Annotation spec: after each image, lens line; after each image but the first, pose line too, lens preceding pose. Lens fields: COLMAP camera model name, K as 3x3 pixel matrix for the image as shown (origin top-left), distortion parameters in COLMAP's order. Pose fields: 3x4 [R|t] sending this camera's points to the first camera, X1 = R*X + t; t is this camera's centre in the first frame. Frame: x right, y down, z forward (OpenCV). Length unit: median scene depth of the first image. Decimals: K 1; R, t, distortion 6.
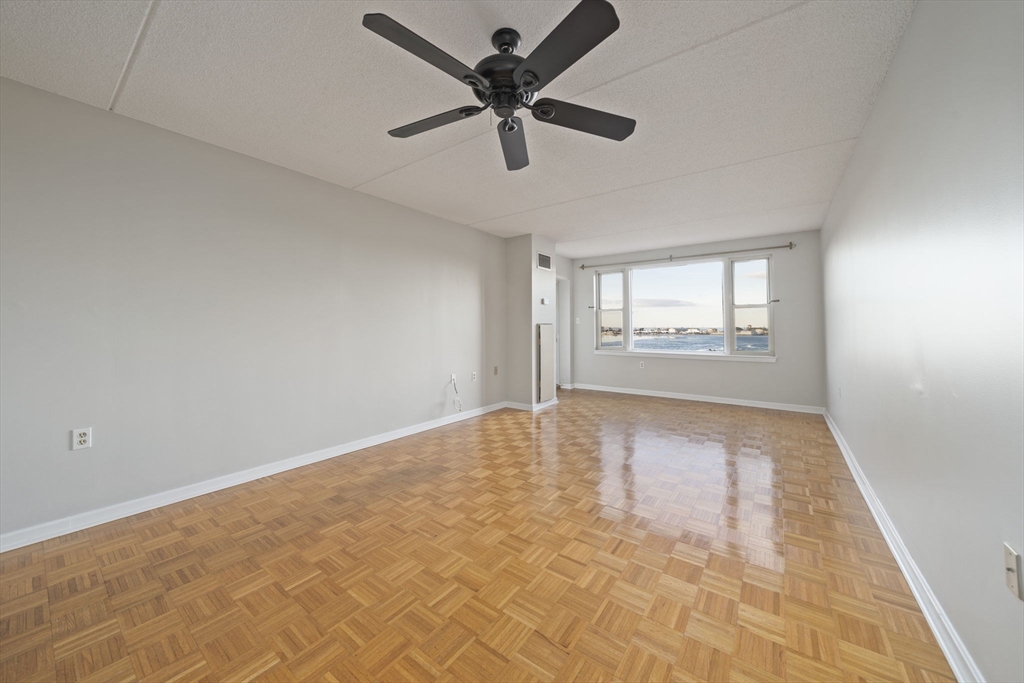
lens RADIAL K [[365.6, 0, 519.4], [0, 365.6, 320.1], [0, 0, 1]] dist [-0.000744, -0.000101]
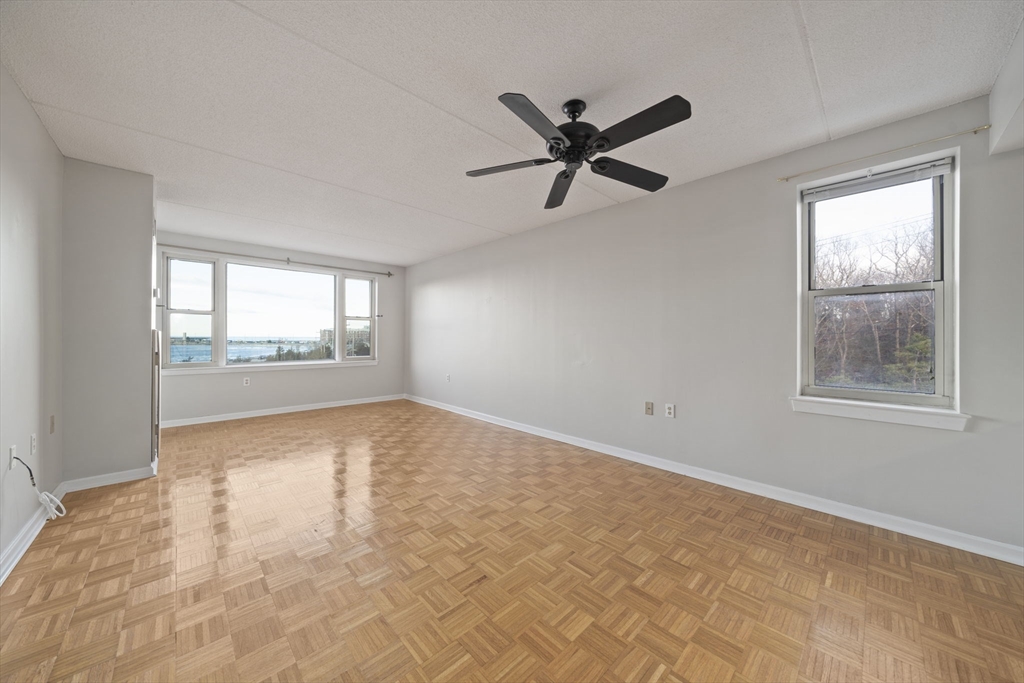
lens RADIAL K [[355.4, 0, 514.2], [0, 355.4, 338.1], [0, 0, 1]] dist [-0.000532, -0.000159]
pose [[0.177845, -0.001801, 0.984057, -0.391771], [-0.025283, 0.999660, 0.006399, 0.004833], [-0.983734, -0.026018, 0.177739, 0.295311]]
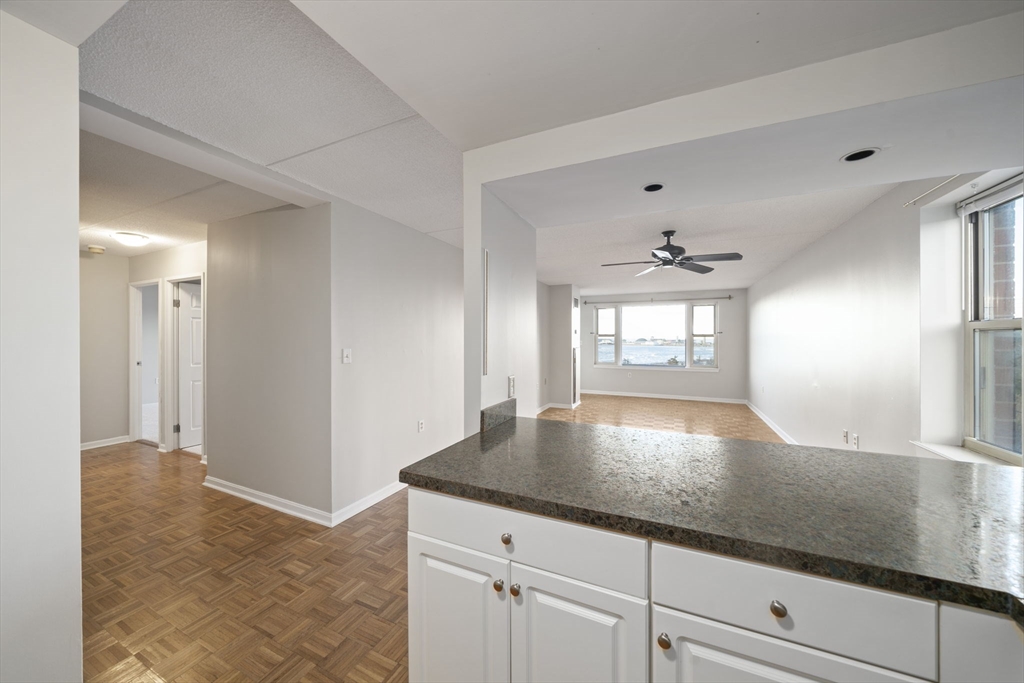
lens RADIAL K [[355.4, 0, 514.2], [0, 355.4, 338.1], [0, 0, 1]] dist [-0.000532, -0.000159]
pose [[0.979941, 0.002662, 0.199271, -0.423240], [-0.007096, 0.999743, 0.021538, -0.050971], [-0.199163, -0.022520, 0.979708, -0.283579]]
